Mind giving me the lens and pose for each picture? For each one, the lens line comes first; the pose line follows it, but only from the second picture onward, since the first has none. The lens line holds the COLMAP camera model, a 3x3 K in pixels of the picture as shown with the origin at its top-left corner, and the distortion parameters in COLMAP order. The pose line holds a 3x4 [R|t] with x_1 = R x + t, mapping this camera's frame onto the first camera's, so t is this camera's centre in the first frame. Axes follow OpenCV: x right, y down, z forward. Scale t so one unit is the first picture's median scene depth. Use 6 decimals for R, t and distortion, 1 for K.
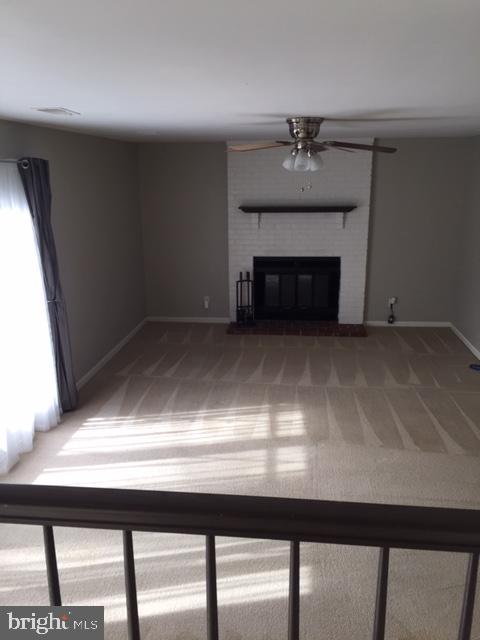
lens RADIAL K [[553.0, 0, 243.4], [0, 553.0, 322.4], [0, 0, 1]] dist [0.053670, -0.014767]
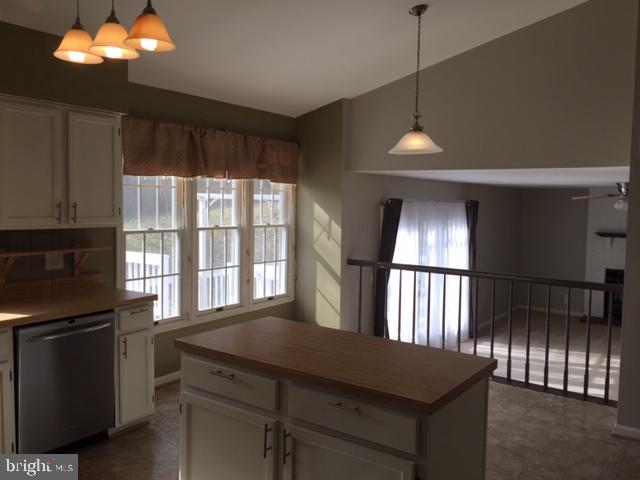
lens RADIAL K [[553.0, 0, 320.0], [0, 553.0, 240.0], [0, 0, 1]] dist [0.053670, -0.014767]
pose [[0.871242, 0.057674, -0.487453, 0.095174], [-0.153986, 0.975055, -0.159859, 0.187148], [0.466074, 0.214337, 0.858391, -0.706095]]
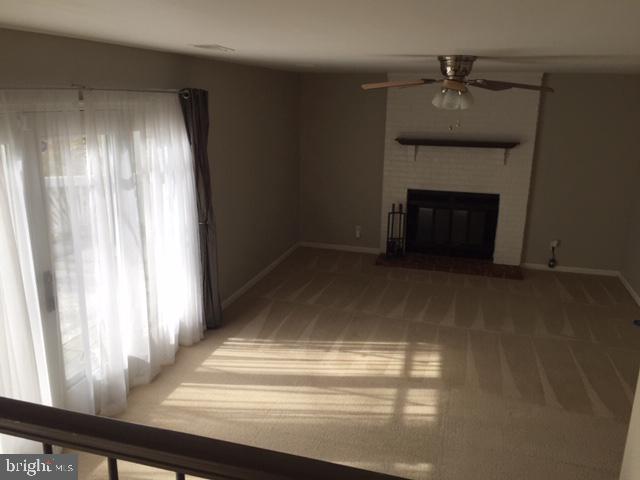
lens RADIAL K [[553.0, 0, 320.0], [0, 553.0, 240.0], [0, 0, 1]] dist [0.053670, -0.014767]
pose [[0.984512, 0.071615, -0.160021, 0.037124], [-0.073347, 0.997294, -0.004932, -0.015251], [0.159235, 0.016592, 0.987101, 0.000916]]
